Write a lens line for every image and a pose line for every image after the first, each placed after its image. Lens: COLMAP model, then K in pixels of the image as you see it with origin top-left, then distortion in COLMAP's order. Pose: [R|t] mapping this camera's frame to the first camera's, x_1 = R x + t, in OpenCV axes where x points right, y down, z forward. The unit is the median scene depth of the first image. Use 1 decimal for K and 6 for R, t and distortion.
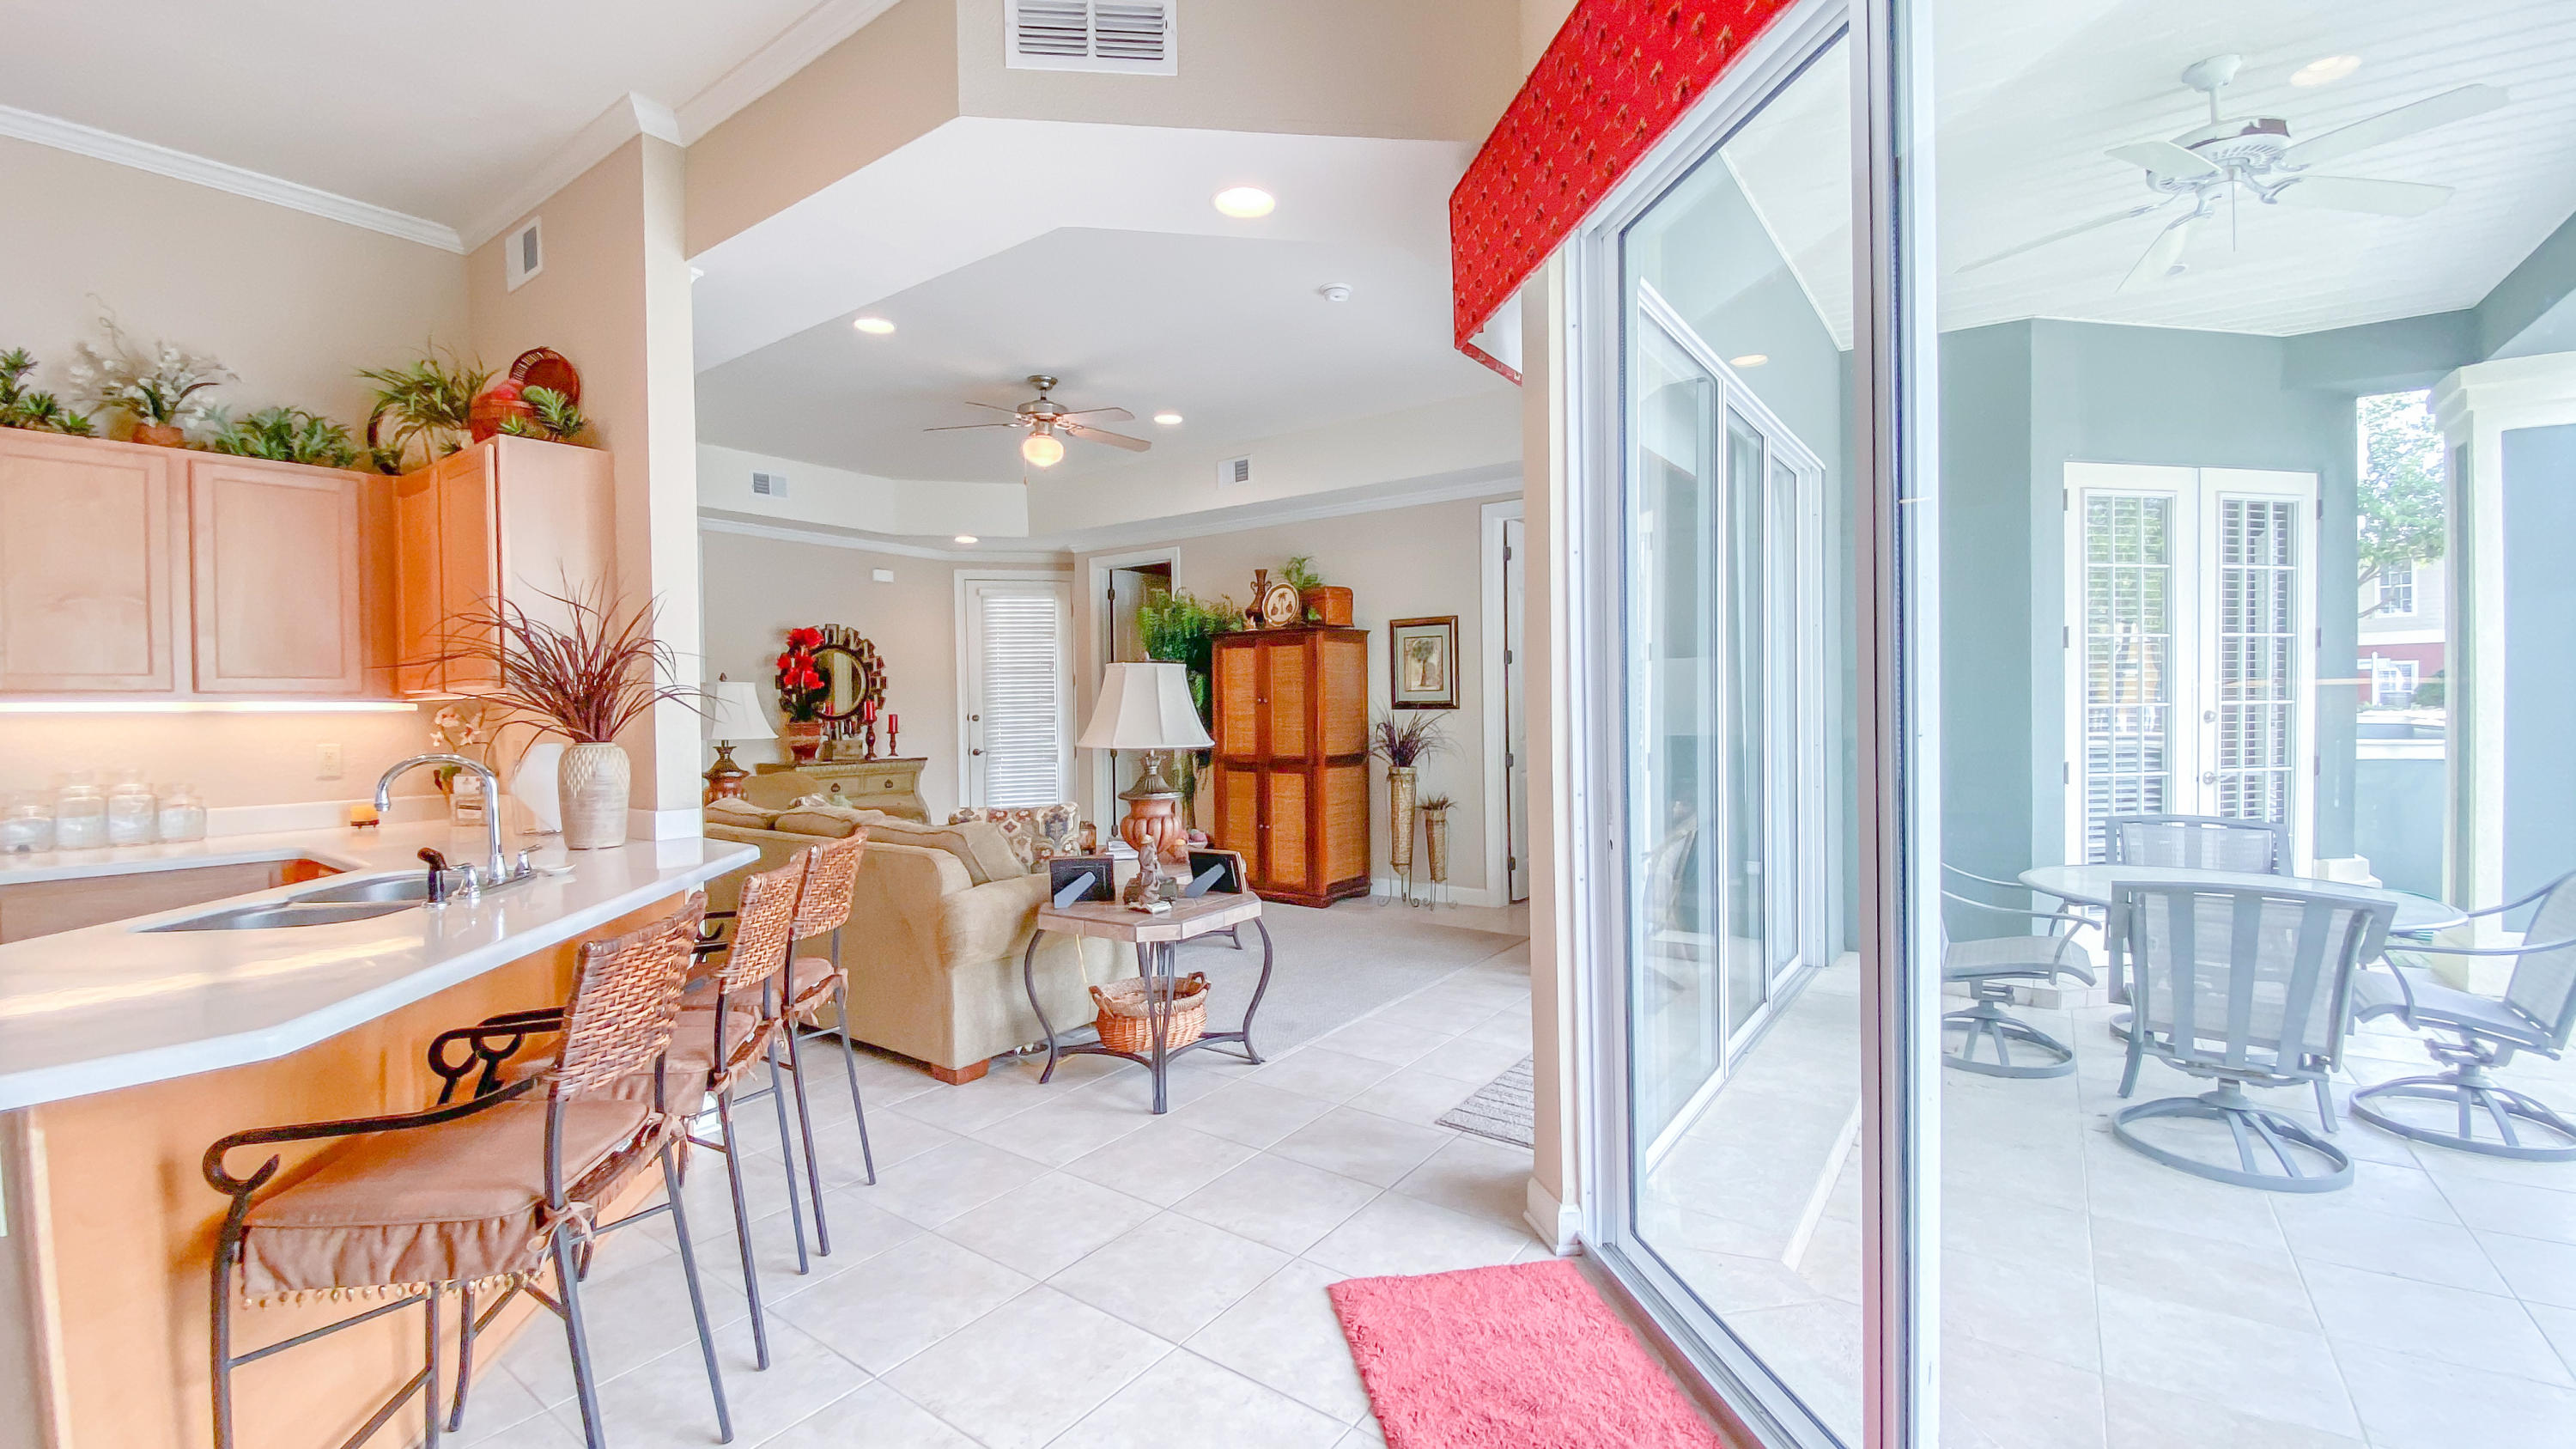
lens RADIAL K [[1033.1, 0, 1295.3], [0, 1033.1, 716.6], [0, 0, 1]] dist [0.012738, -0.020878]
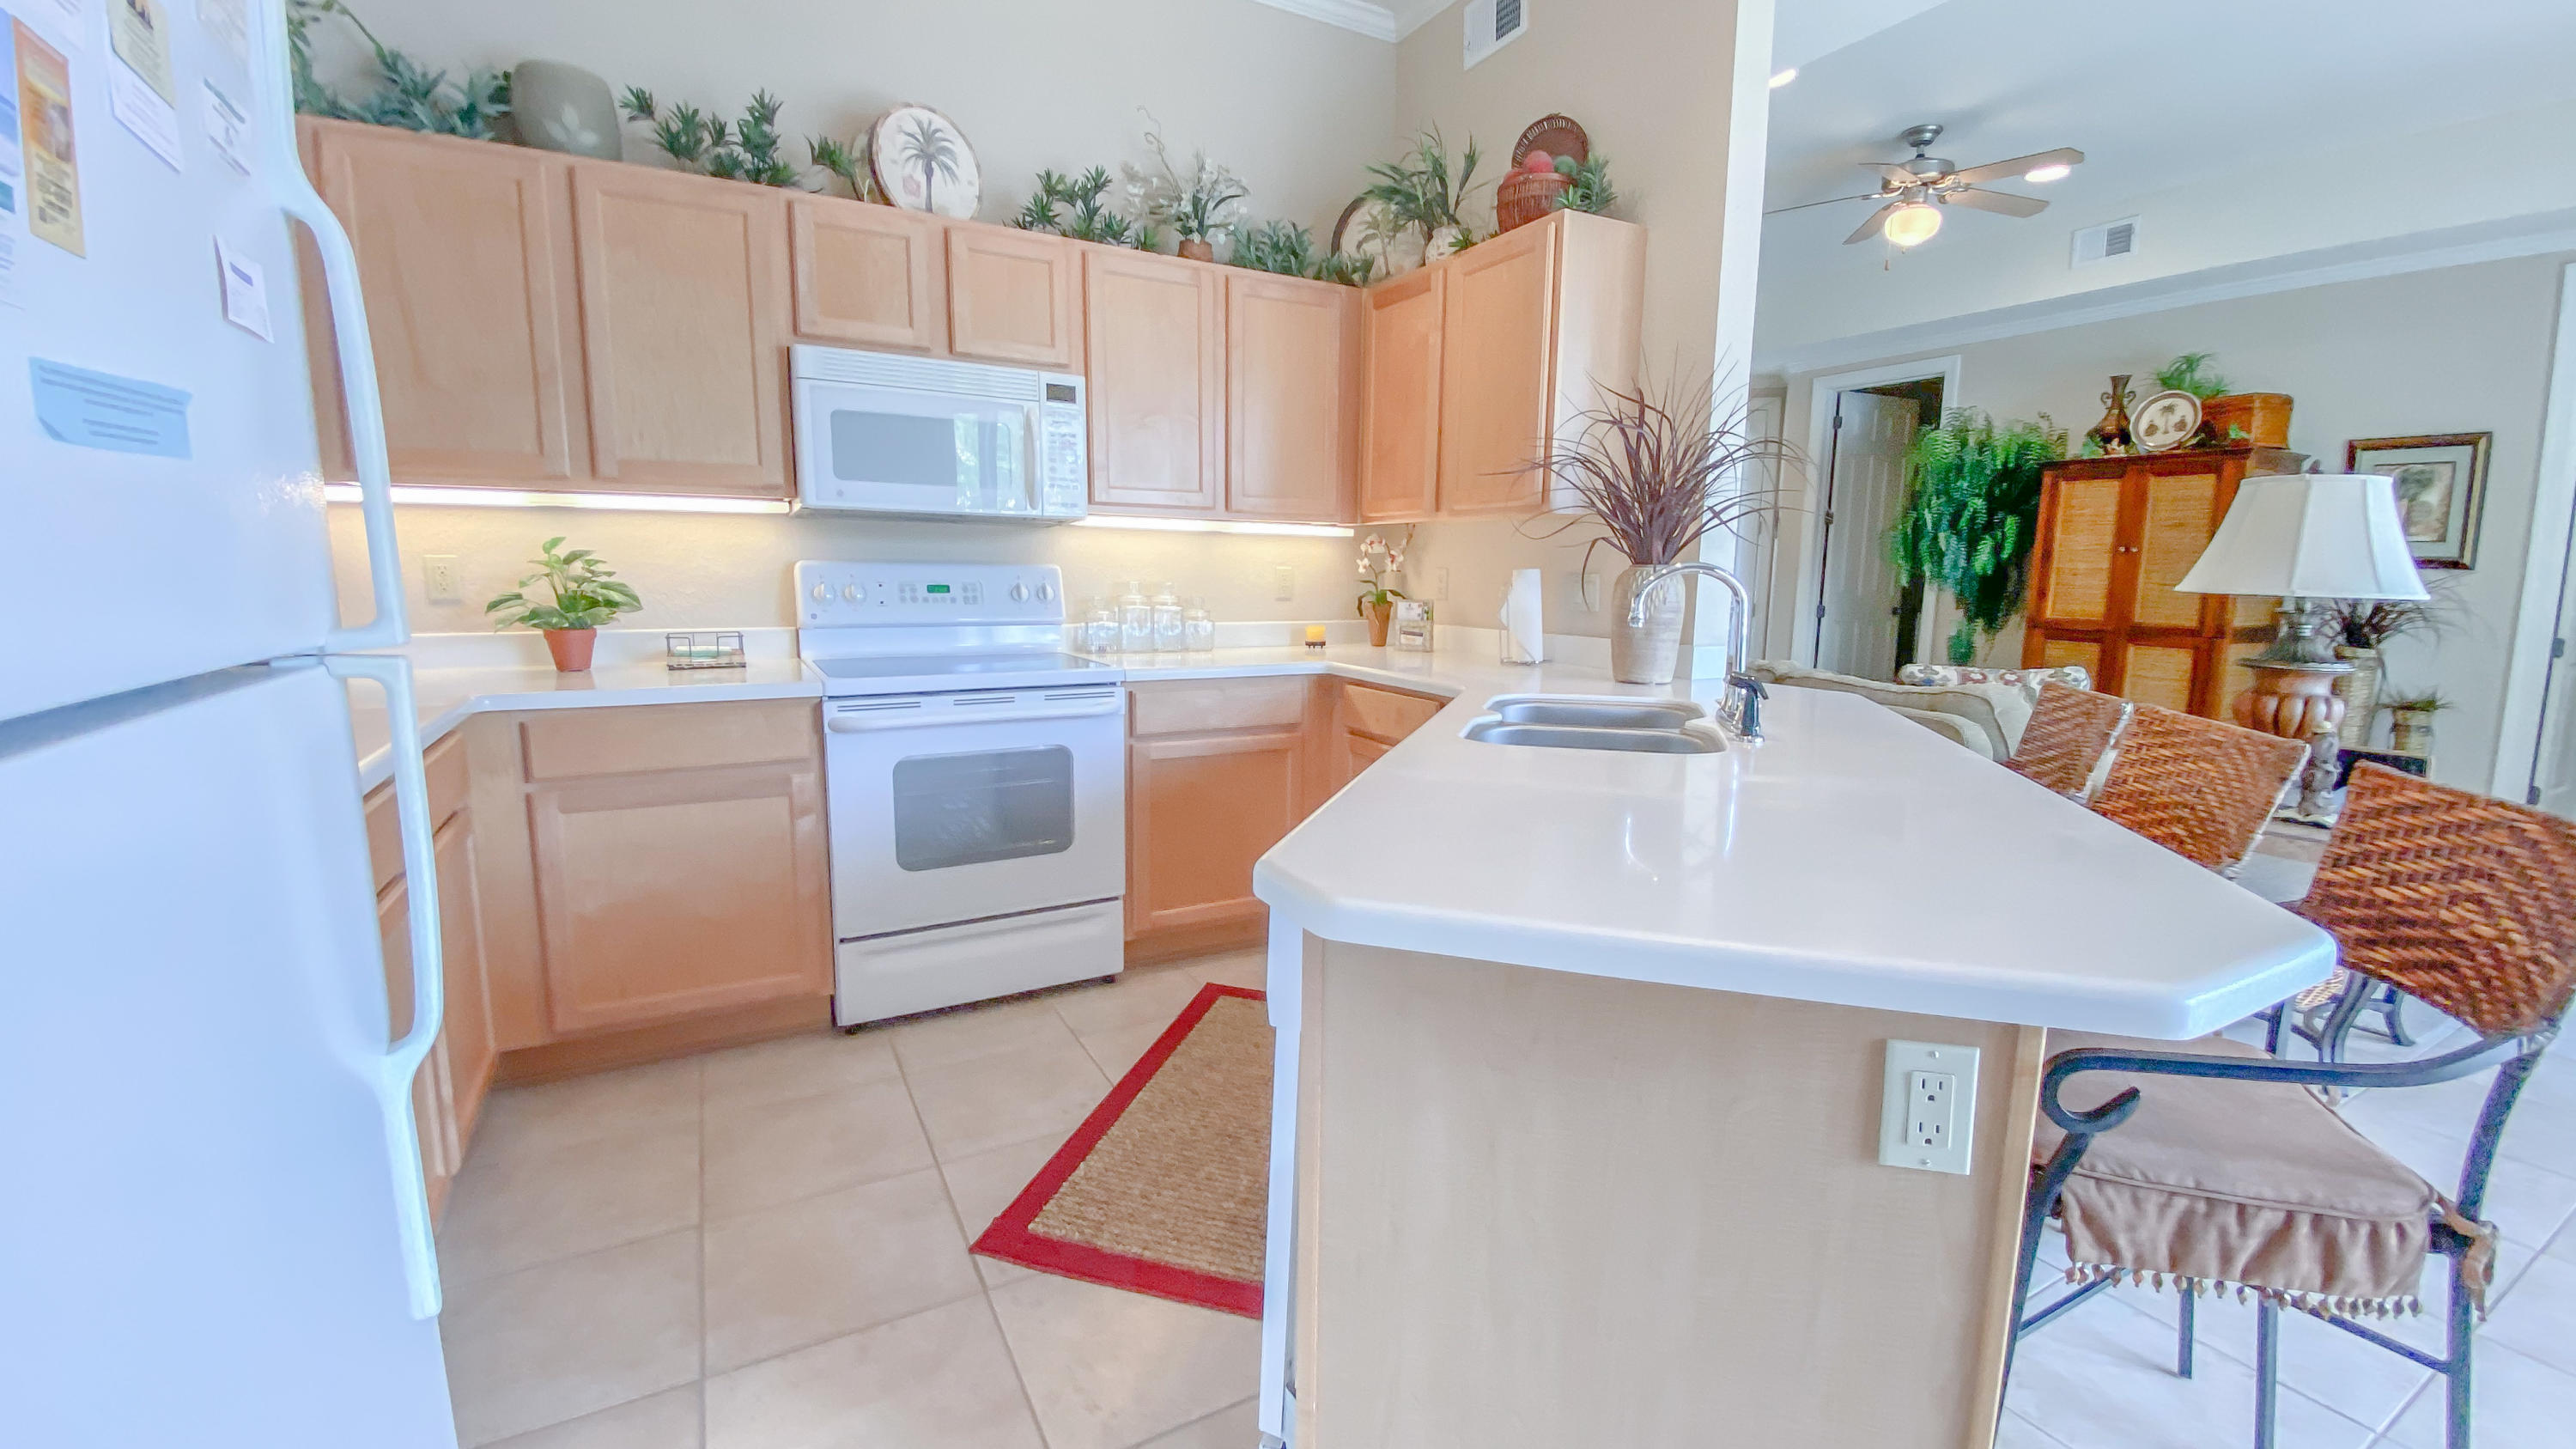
lens RADIAL K [[1039.4, 0, 1288.0], [0, 1039.4, 724.5], [0, 0, 1]] dist [0.010411, -0.016788]
pose [[0.898327, 0.087595, -0.430506, -0.437633], [-0.026616, 0.988973, 0.145685, 0.029935], [0.438520, -0.119414, 0.890753, 0.040274]]
